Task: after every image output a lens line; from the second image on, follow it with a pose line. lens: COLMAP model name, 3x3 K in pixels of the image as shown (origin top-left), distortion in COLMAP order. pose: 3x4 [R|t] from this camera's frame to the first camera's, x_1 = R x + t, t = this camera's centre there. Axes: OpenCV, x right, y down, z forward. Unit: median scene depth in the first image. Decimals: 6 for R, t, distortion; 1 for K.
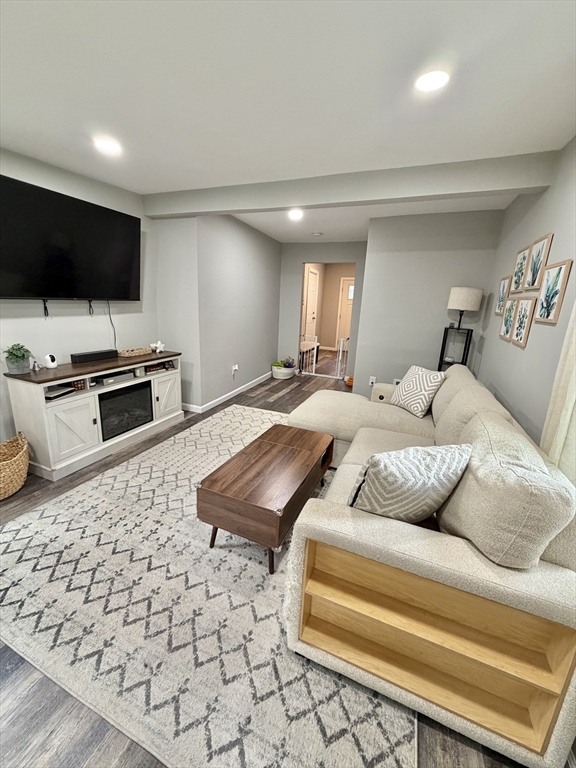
lens RADIAL K [[308.2, 0, 285.9], [0, 308.2, 377.7], [0, 0, 1]] dist [0.001991, 0.000156]
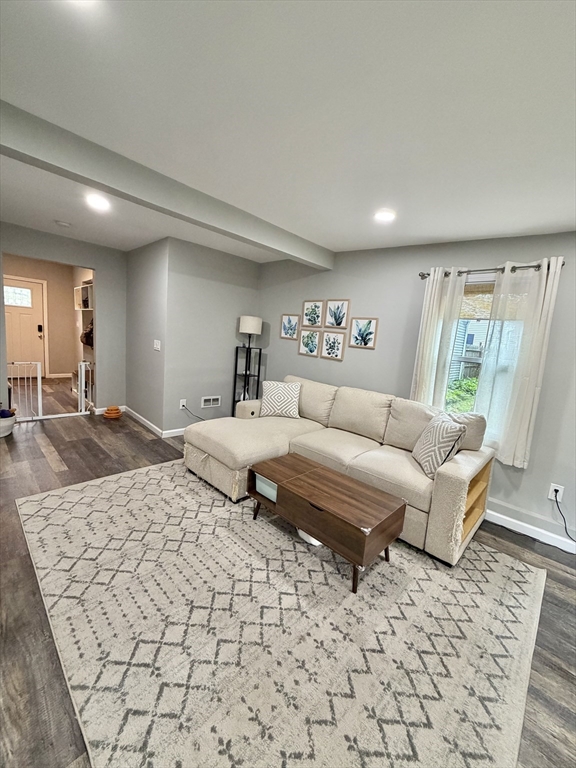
lens RADIAL K [[308.2, 0, 287.0], [0, 308.2, 382.8], [0, 0, 1]] dist [0.001991, 0.000156]
pose [[0.354904, -0.150302, 0.922742, -1.246710], [0.155885, 0.982689, 0.100110, -0.259713], [-0.921815, 0.108312, 0.372190, 0.849919]]
